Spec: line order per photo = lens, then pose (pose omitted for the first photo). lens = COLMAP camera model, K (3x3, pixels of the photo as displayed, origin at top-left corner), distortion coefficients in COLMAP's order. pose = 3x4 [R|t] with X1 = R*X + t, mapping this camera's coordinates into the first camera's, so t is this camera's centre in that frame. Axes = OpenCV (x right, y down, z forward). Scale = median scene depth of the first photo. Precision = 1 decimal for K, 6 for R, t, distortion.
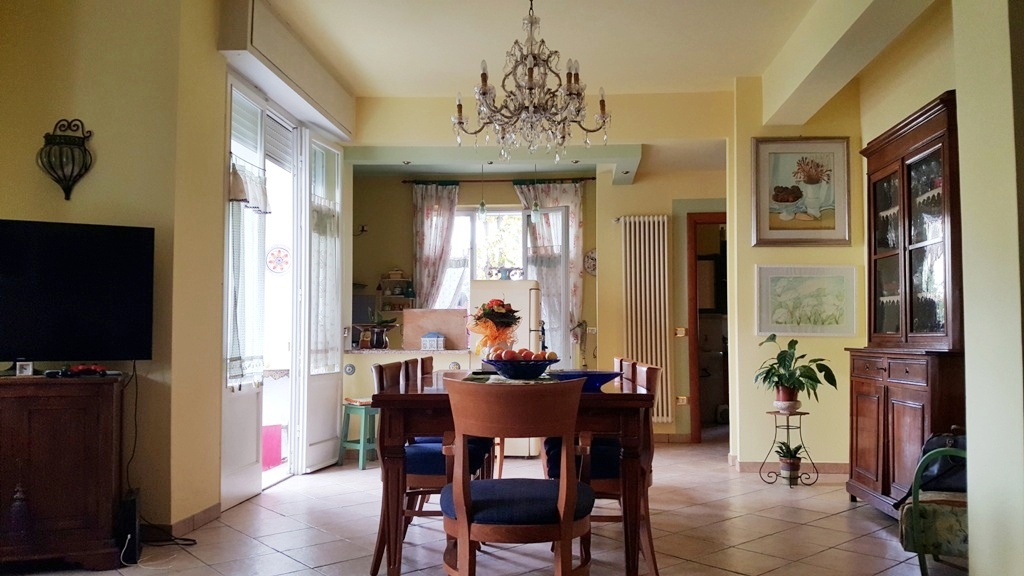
lens RADIAL K [[788.0, 0, 525.4], [0, 788.0, 300.9], [0, 0, 1]] dist [0.259227, -0.484497]
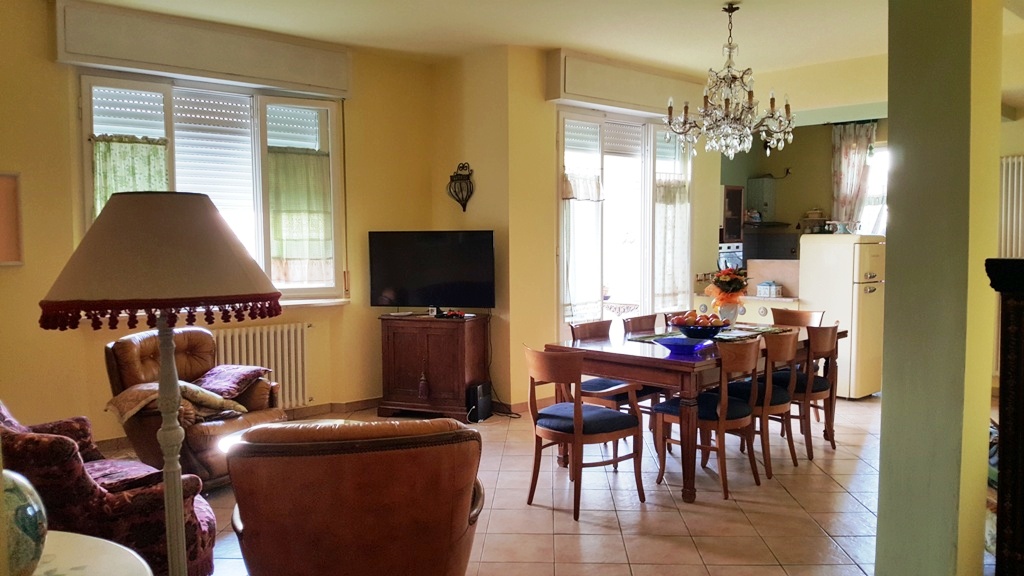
lens RADIAL K [[808.3, 0, 492.6], [0, 808.3, 309.4], [0, 0, 1]] dist [0.180741, -0.417579]
pose [[0.708692, 0.059317, -0.703020, 0.485495], [0.036715, 0.992008, 0.120713, -0.085914], [0.704562, -0.111360, 0.700851, -0.128450]]
